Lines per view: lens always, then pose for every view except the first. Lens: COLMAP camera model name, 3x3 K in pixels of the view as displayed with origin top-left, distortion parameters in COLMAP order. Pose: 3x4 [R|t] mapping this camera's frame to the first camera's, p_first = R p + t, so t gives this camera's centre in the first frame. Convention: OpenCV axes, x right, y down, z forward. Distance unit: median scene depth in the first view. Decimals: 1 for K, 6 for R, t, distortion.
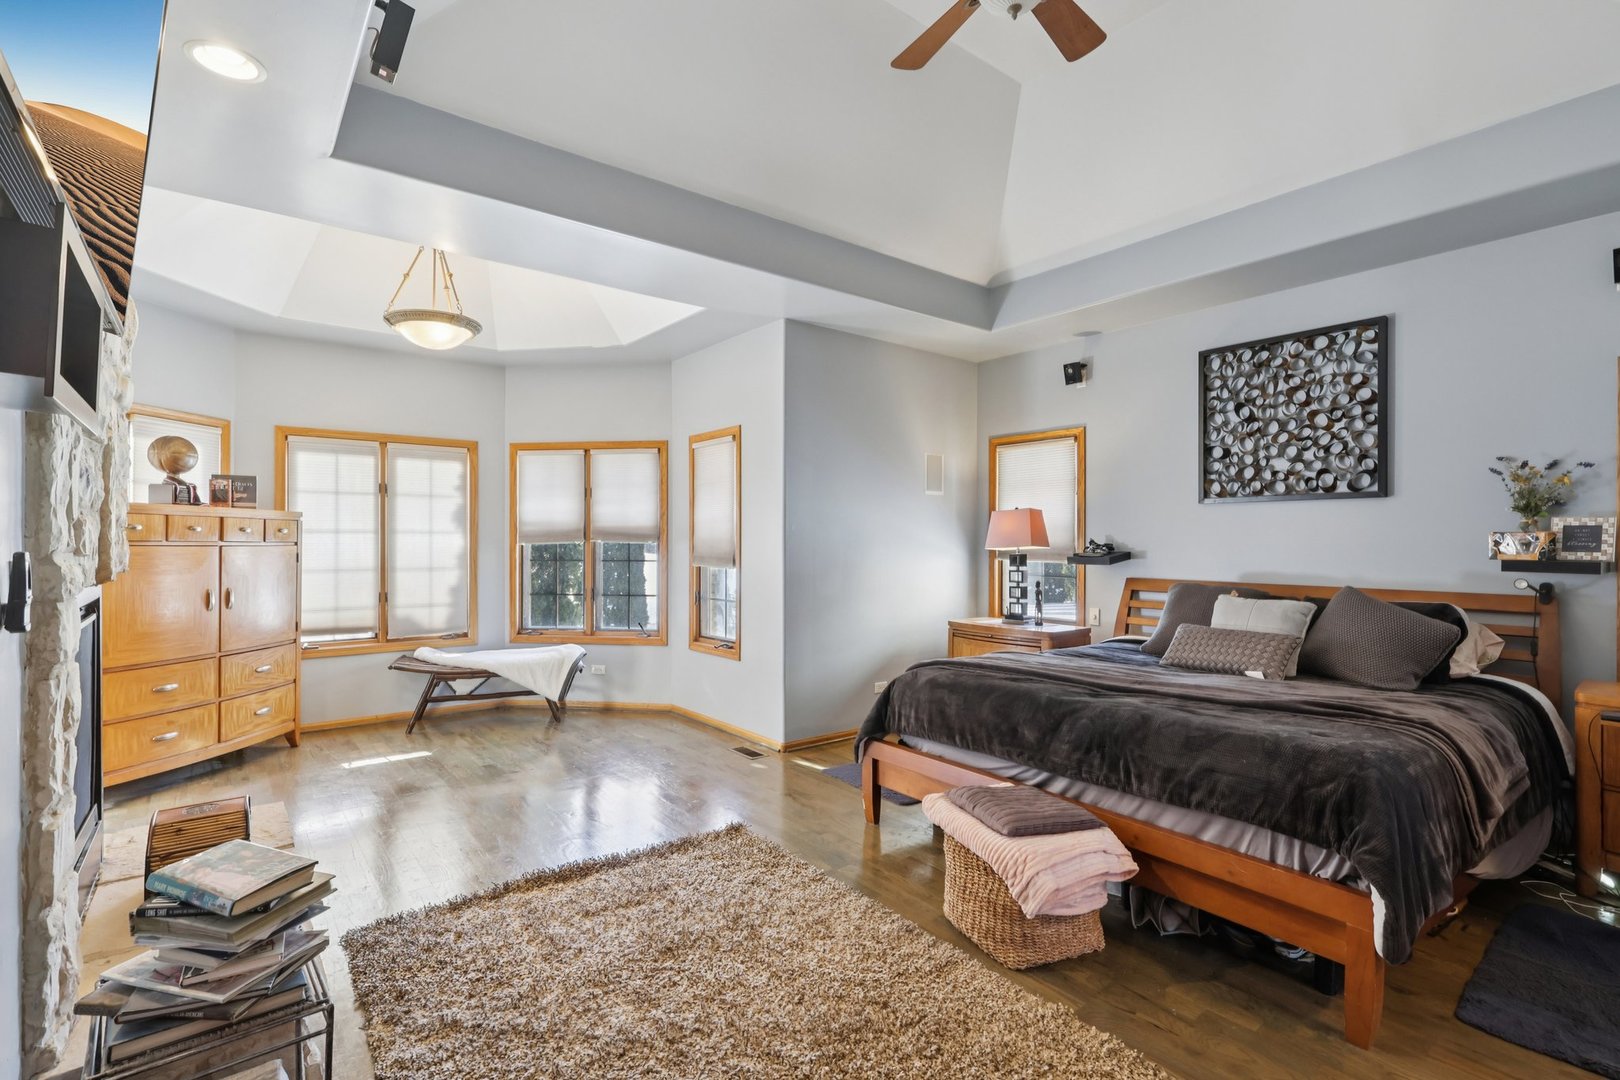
lens RADIAL K [[747.5, 0, 803.4], [0, 747.5, 541.3], [0, 0, 1]] dist [0.008596, -0.001046]
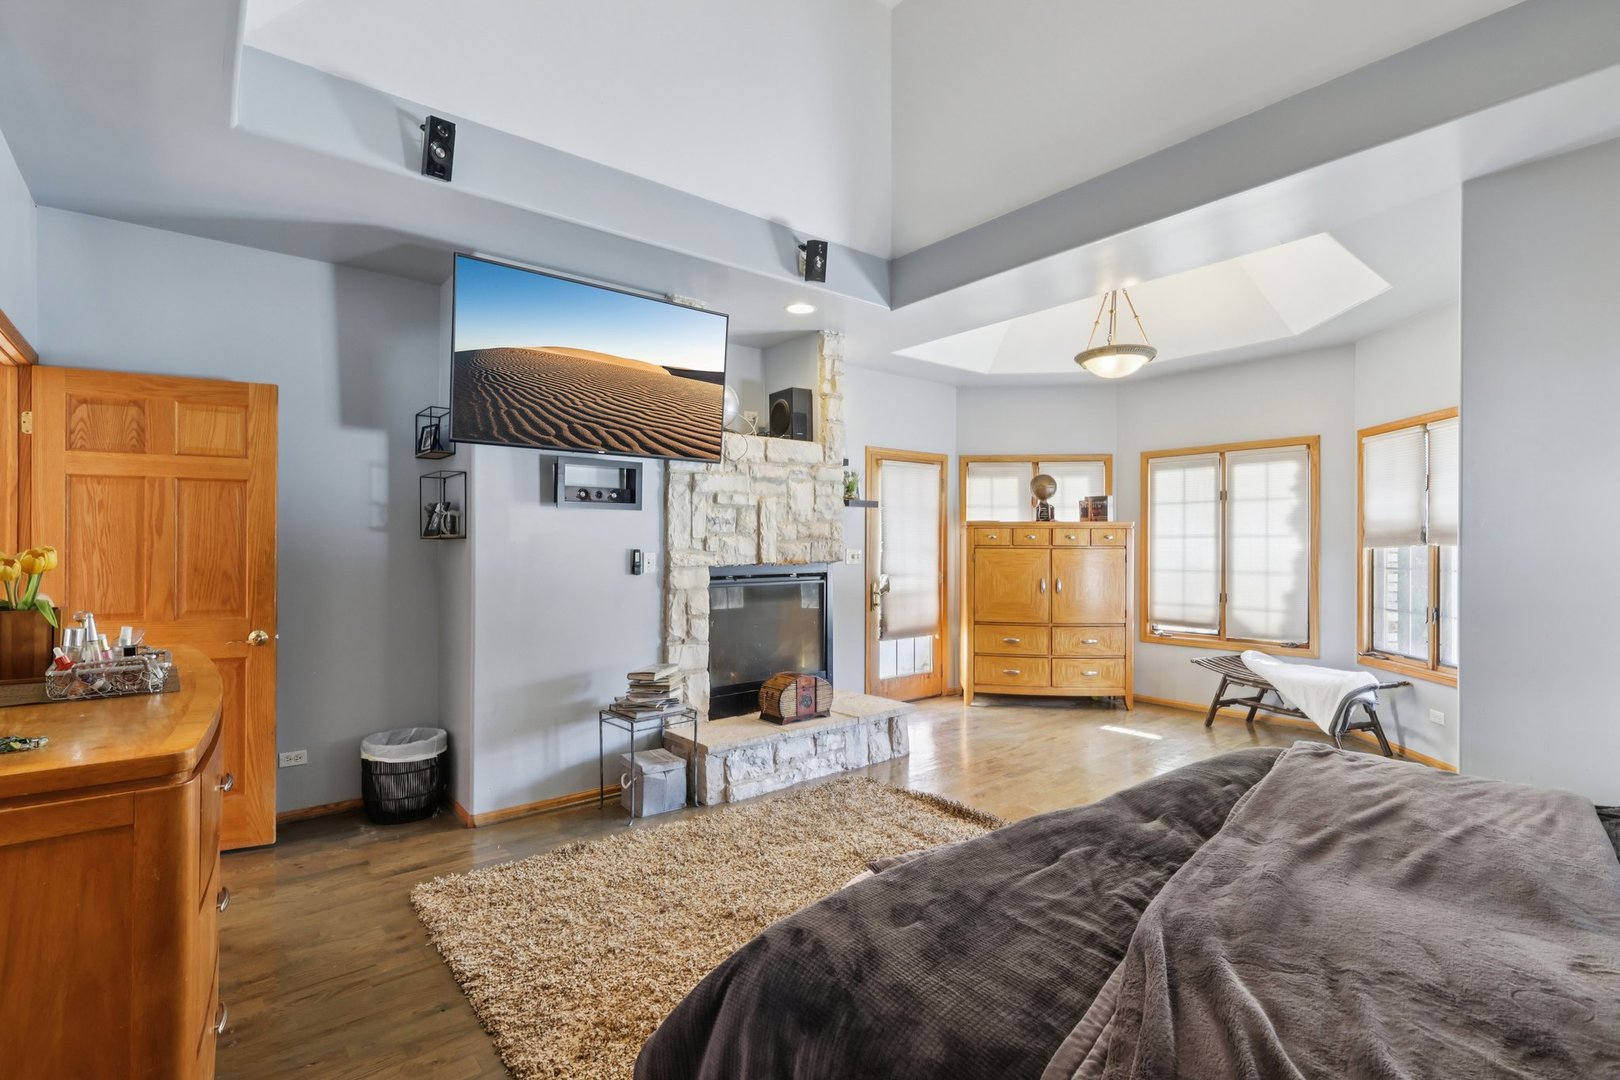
lens RADIAL K [[747.5, 0, 804.5], [0, 747.5, 535.0], [0, 0, 1]] dist [0.008596, -0.001046]
pose [[0.044127, -0.017169, -0.998878, 0.473792], [-0.001592, 0.999850, -0.017256, 0.004713], [0.999025, 0.002352, 0.044093, 0.356257]]
